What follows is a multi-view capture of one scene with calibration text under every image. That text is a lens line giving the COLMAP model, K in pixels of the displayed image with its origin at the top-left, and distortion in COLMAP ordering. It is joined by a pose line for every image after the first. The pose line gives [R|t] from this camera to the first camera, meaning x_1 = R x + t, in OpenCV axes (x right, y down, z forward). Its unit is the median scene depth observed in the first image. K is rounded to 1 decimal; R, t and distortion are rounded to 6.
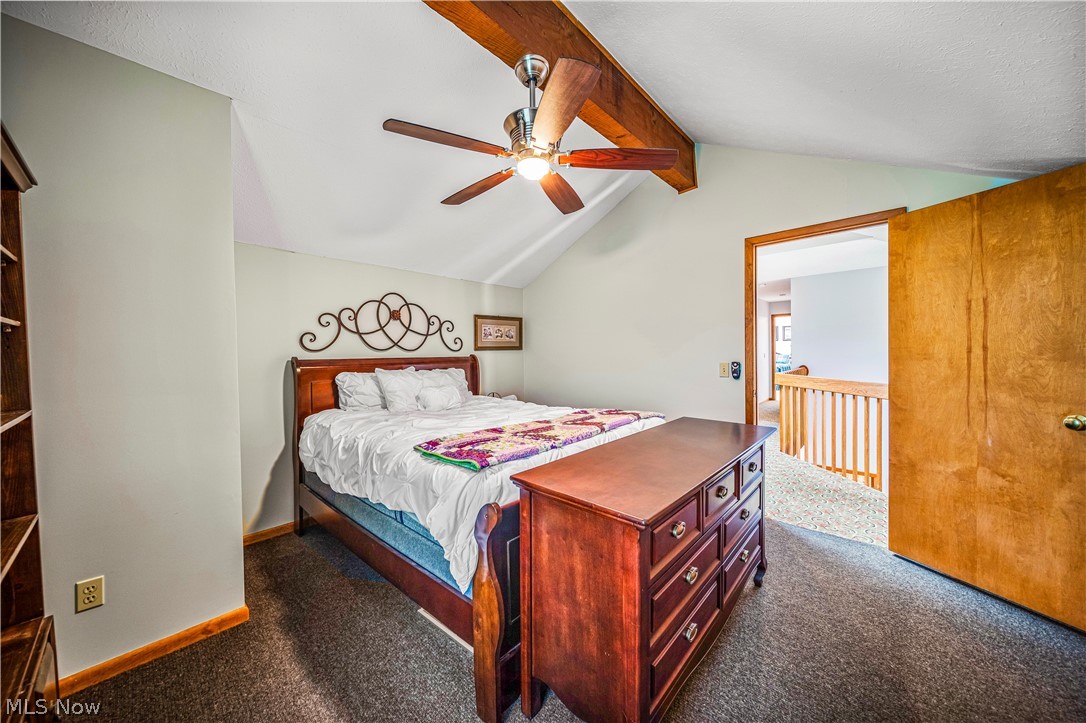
lens RADIAL K [[382.5, 0, 543.6], [0, 382.5, 356.9], [0, 0, 1]] dist [-0.001339, -0.000045]
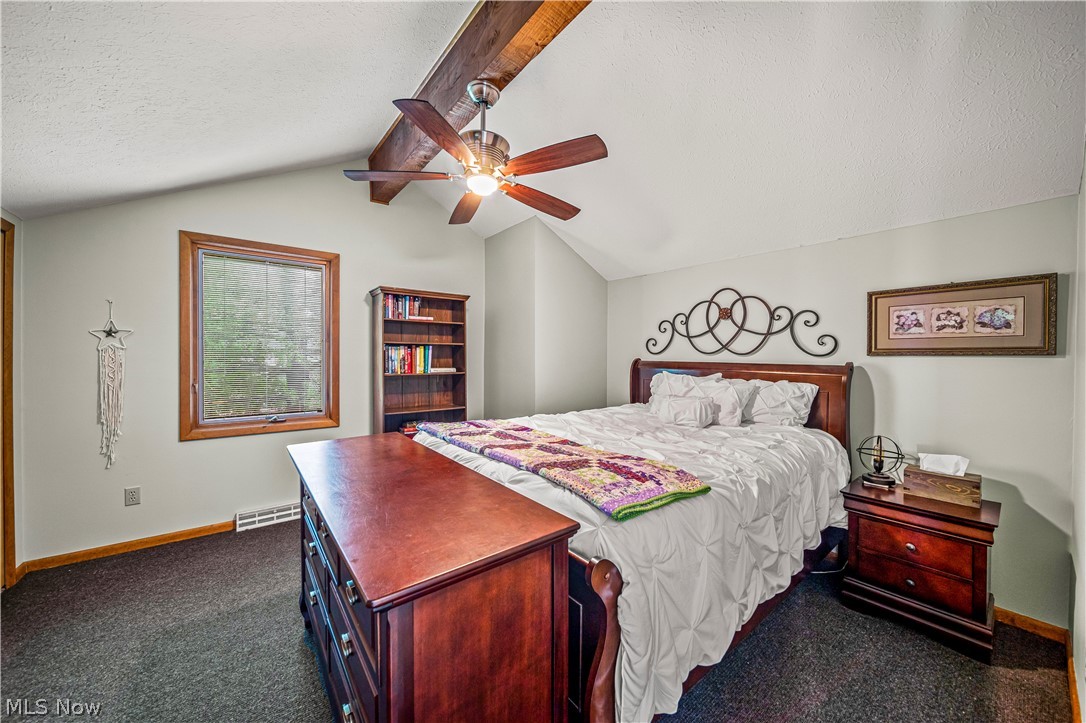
lens RADIAL K [[382.5, 0, 542.4], [0, 382.5, 357.3], [0, 0, 1]] dist [-0.001339, -0.000045]
pose [[-0.141698, 0.019533, -0.989717, 0.527616], [-0.017262, 0.999605, 0.022200, -0.020867], [0.989759, 0.020230, -0.141305, 0.691989]]
